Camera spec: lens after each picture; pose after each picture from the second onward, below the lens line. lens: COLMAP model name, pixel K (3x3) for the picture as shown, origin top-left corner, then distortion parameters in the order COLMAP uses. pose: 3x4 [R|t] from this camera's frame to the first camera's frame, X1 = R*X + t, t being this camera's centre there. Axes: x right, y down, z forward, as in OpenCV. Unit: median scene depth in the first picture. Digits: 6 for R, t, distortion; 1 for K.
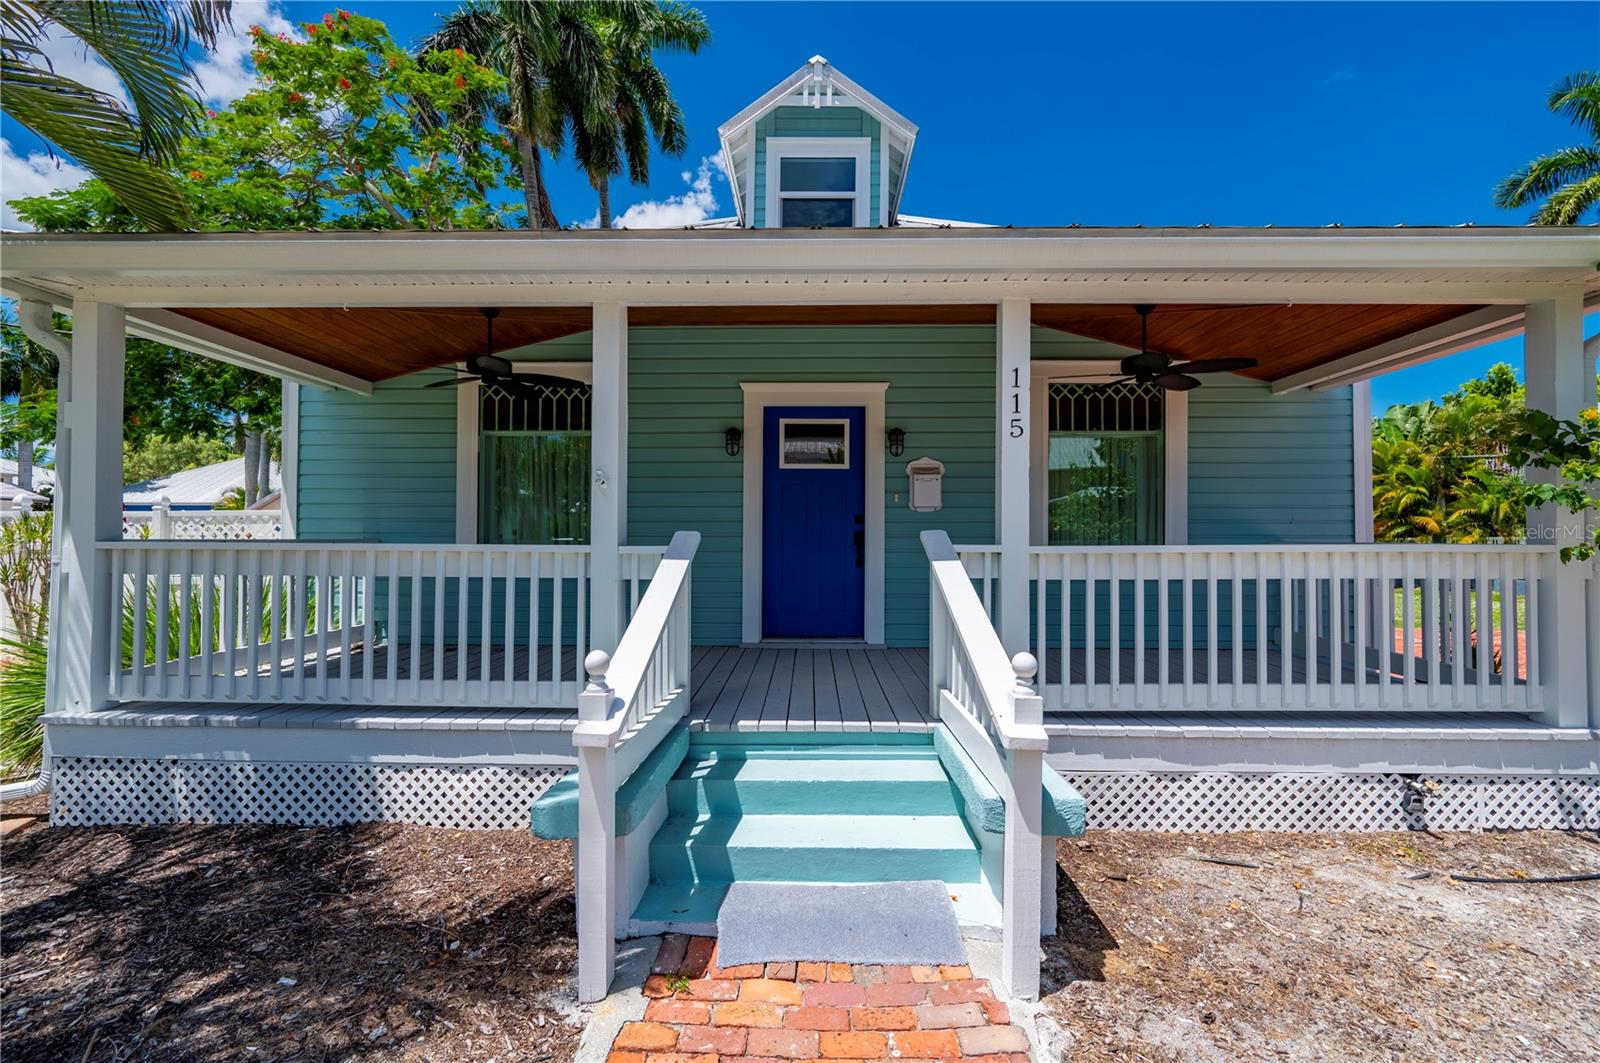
lens RADIAL K [[646.7, 0, 797.4], [0, 646.7, 533.1], [0, 0, 1]] dist [-0.002014, 0.000130]
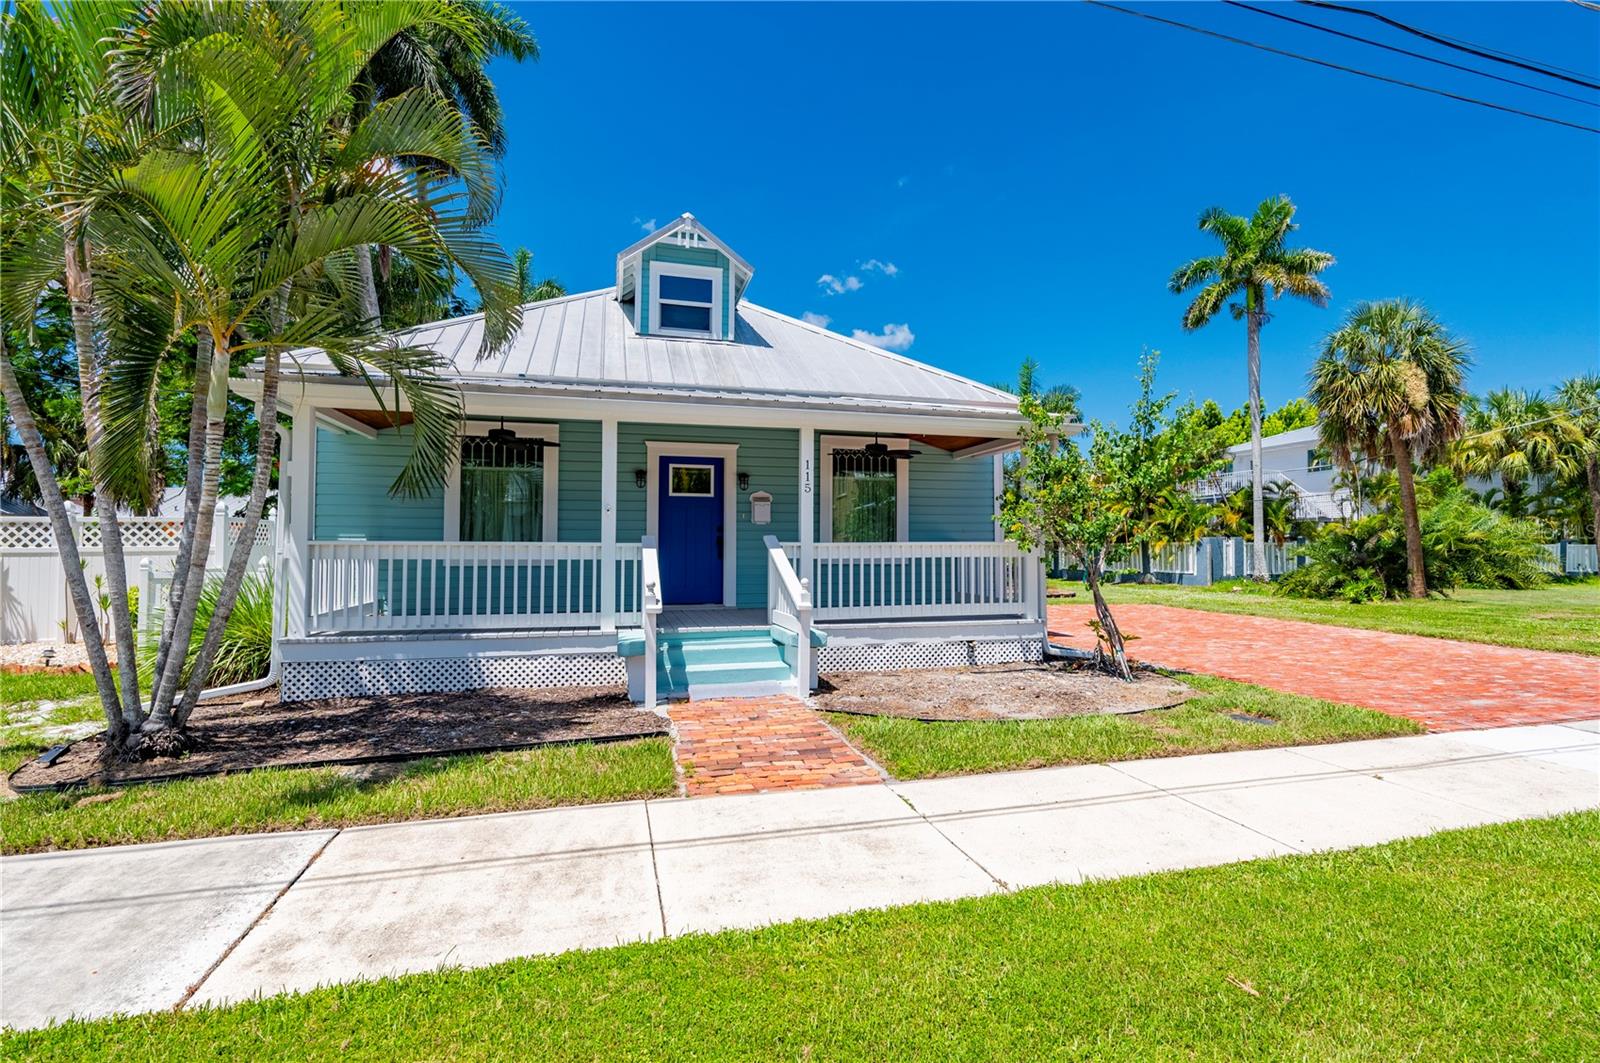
lens RADIAL K [[742.1, 0, 800.0], [0, 742.1, 531.5], [0, 0, 1]] dist [-0.000684, 0.000051]
pose [[0.962707, 0.003511, 0.270524, -0.221948], [-0.000179, 0.999924, -0.012341, 0.008501], [-0.270547, 0.011832, 0.962634, -0.859527]]
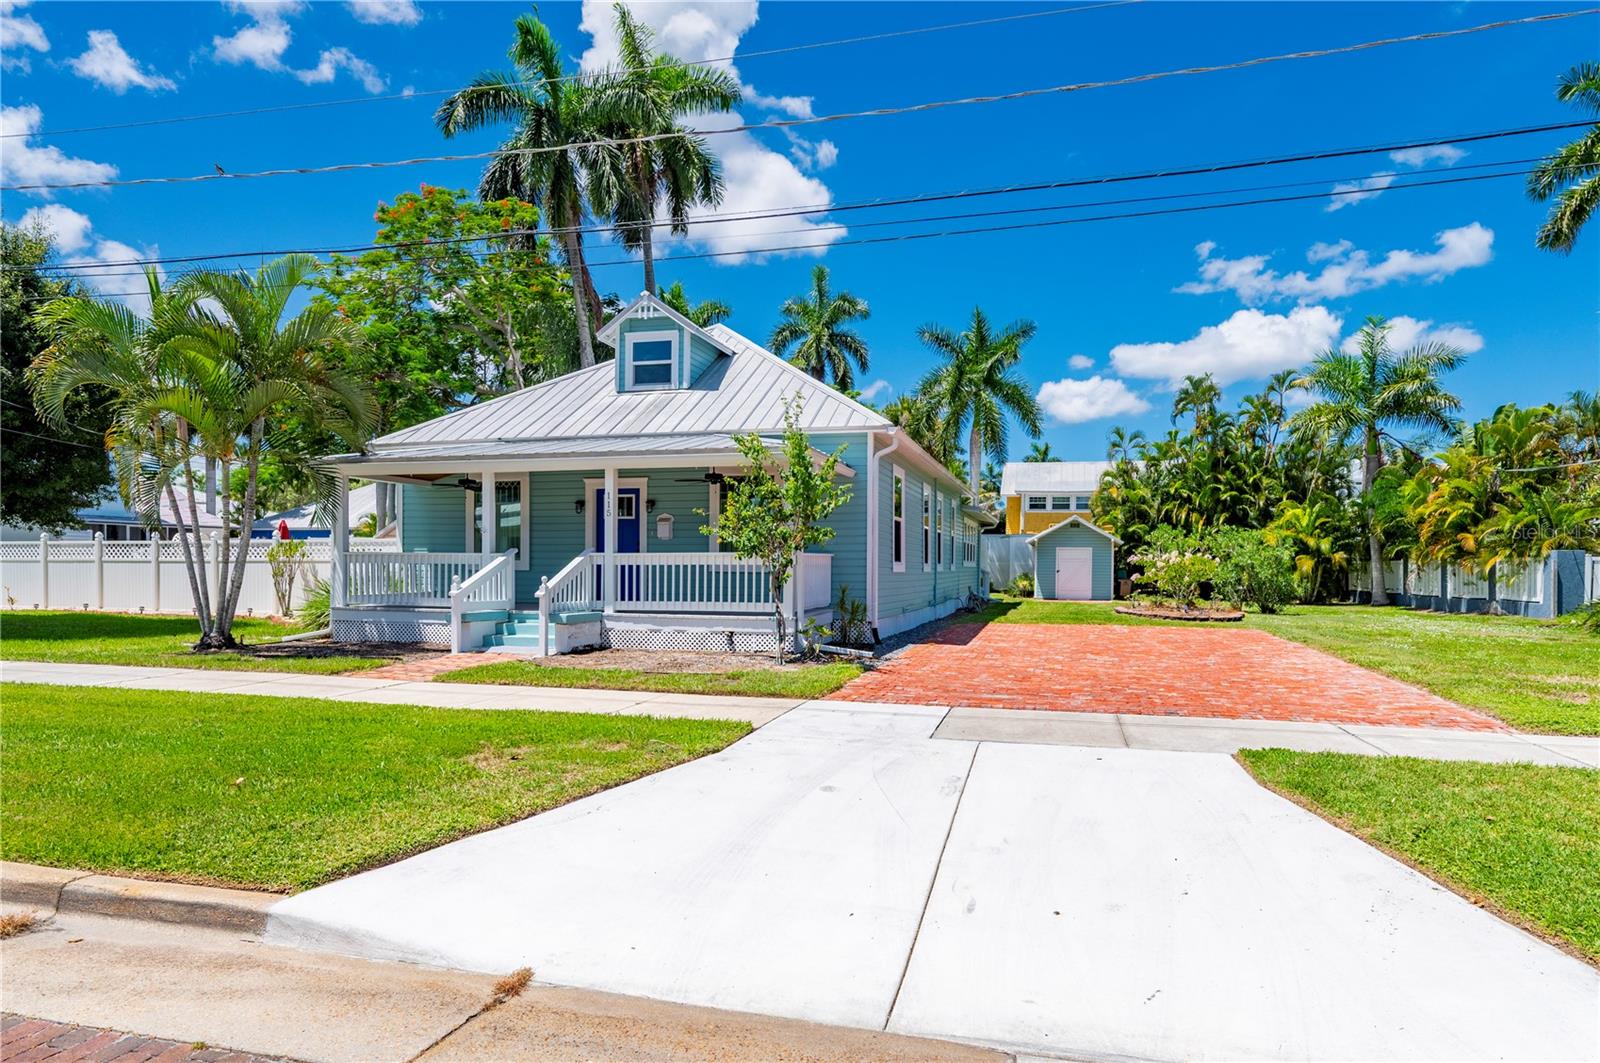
lens RADIAL K [[858.7, 0, 798.4], [0, 858.7, 582.8], [0, 0, 1]] dist [0.001922, 0.000581]
pose [[0.968918, 0.007074, -0.247282, 1.338011], [-0.000165, 0.999609, 0.027949, 0.029288], [0.247383, -0.027040, 0.968540, -1.610905]]
